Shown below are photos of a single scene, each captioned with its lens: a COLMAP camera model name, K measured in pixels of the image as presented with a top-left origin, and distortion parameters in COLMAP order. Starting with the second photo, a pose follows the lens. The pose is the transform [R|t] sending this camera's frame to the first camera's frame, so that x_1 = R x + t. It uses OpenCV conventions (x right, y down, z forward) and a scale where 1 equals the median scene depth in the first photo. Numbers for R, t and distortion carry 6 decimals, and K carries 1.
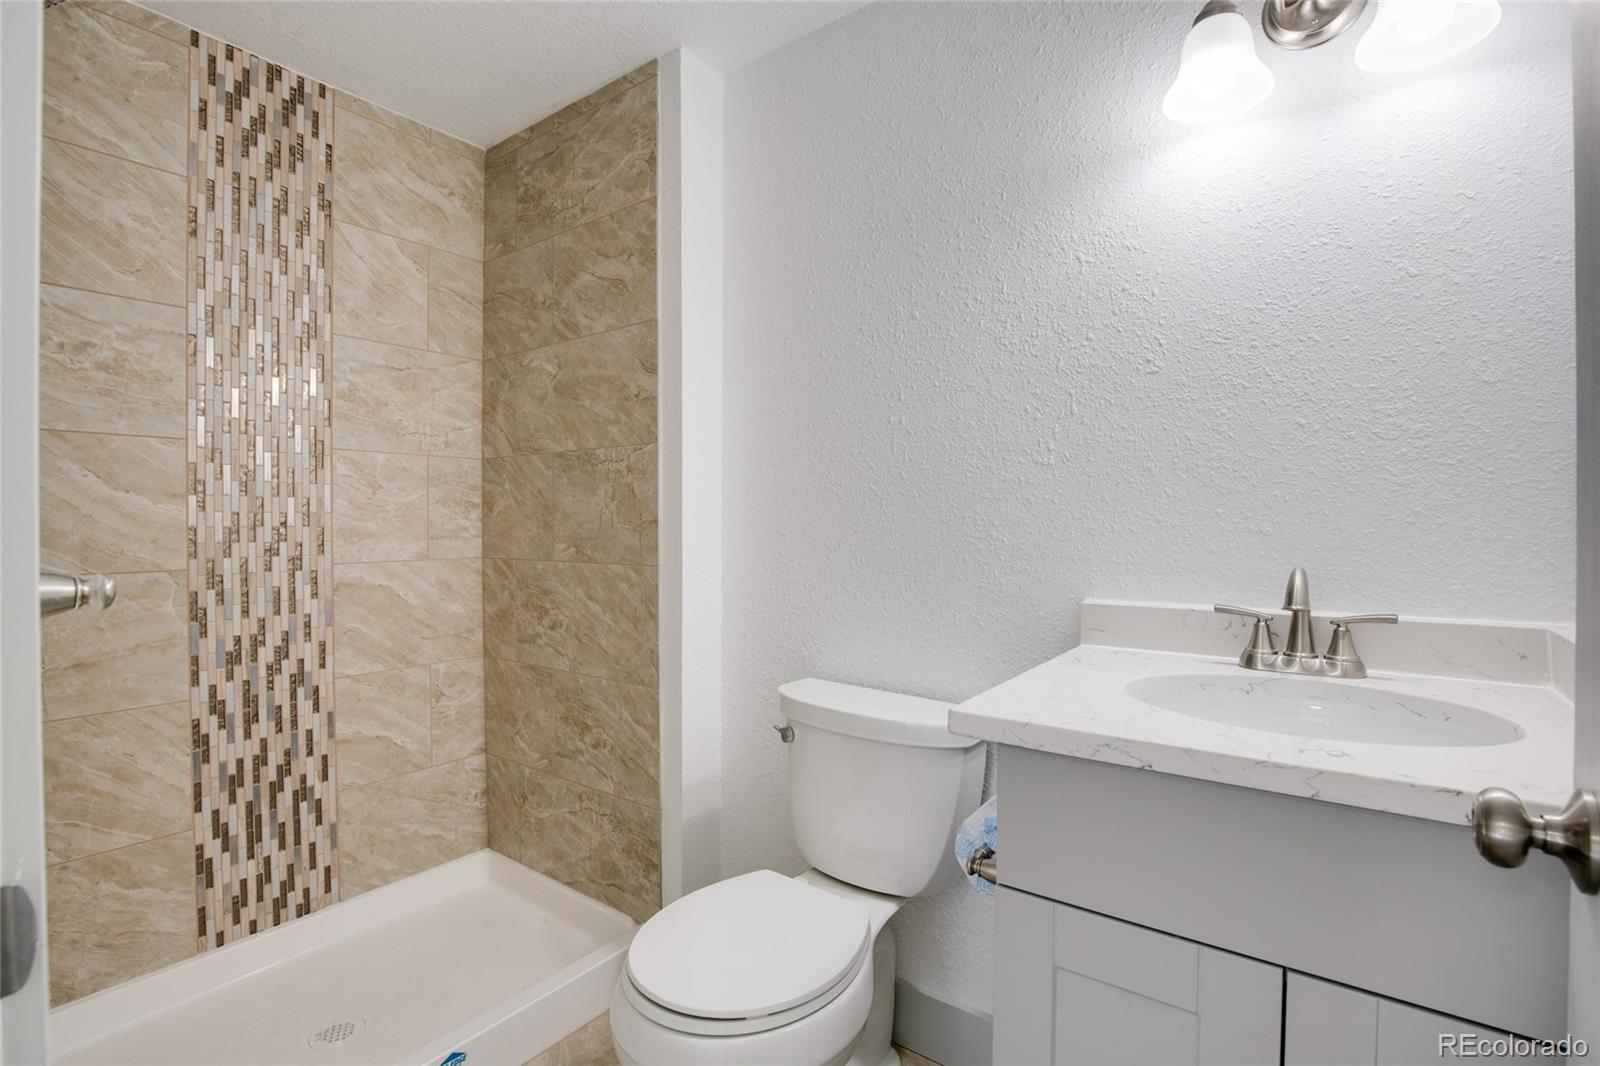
lens RADIAL K [[746.4, 0, 800.4], [0, 746.4, 531.2], [0, 0, 1]] dist [-0.032143, 0.004537]
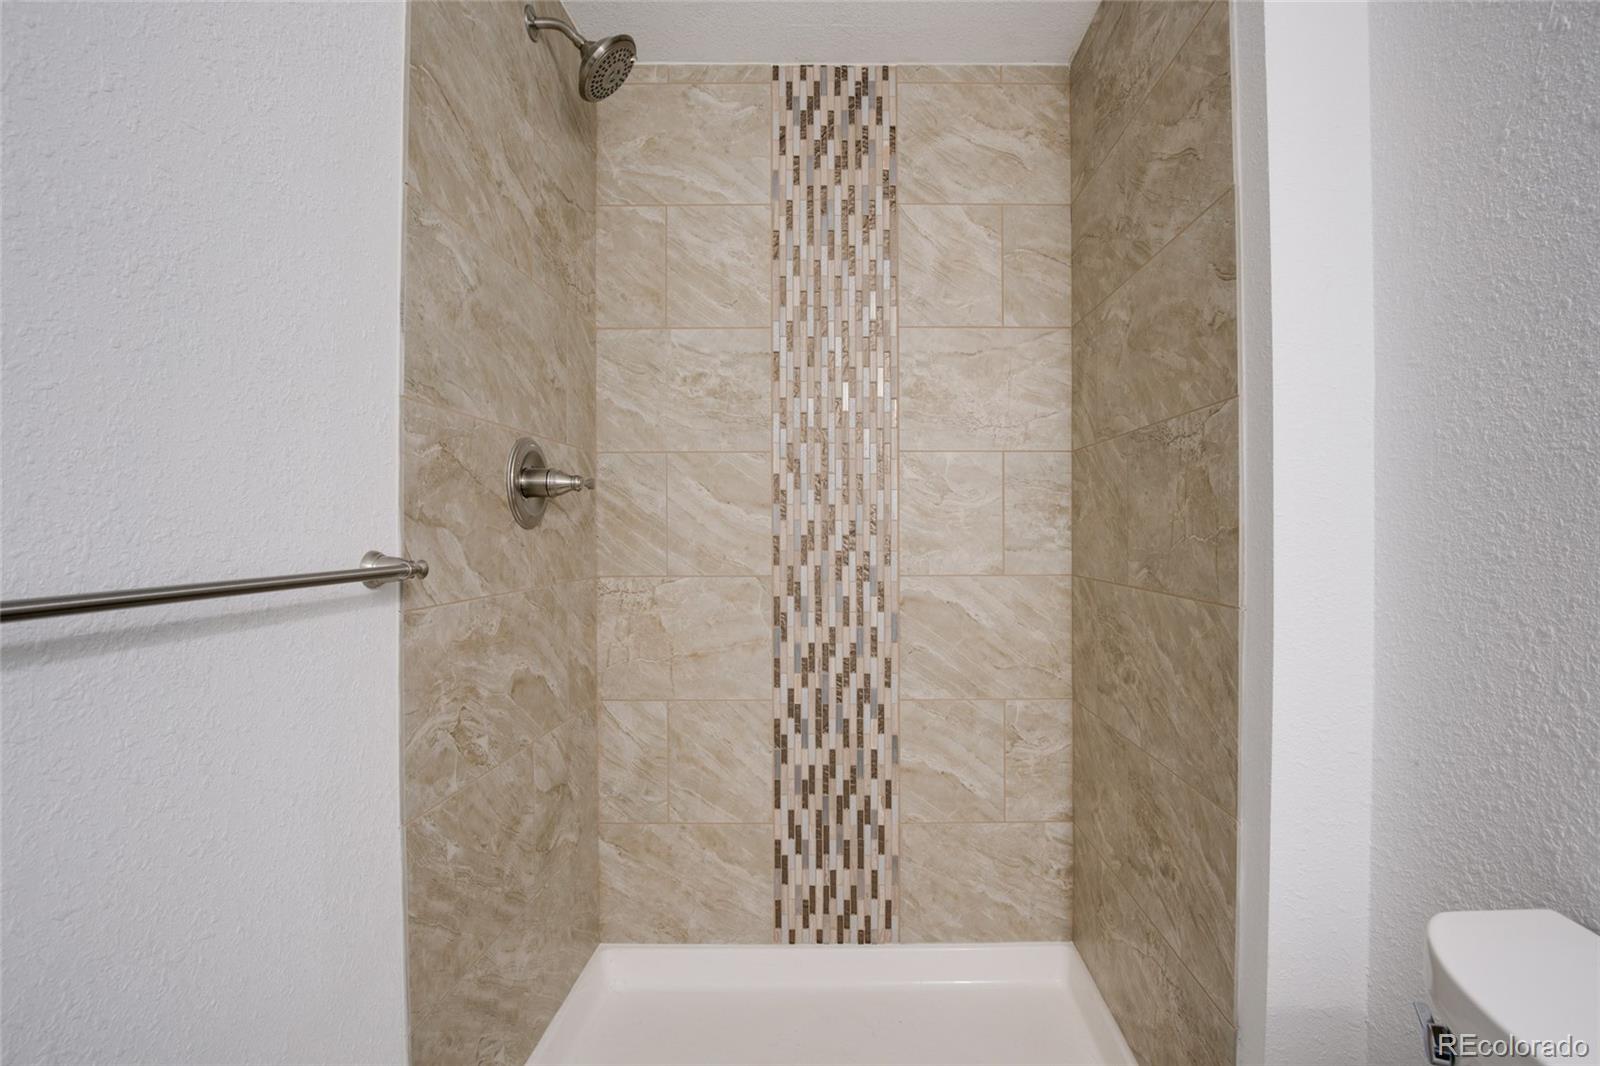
lens RADIAL K [[779.2, 0, 801.2], [0, 779.2, 527.4], [0, 0, 1]] dist [-0.034322, -0.000786]
pose [[0.598042, -0.000875, -0.801465, 0.079138], [-0.008989, 0.999929, -0.007800, -0.007905], [0.801415, 0.011869, 0.597991, 0.337295]]
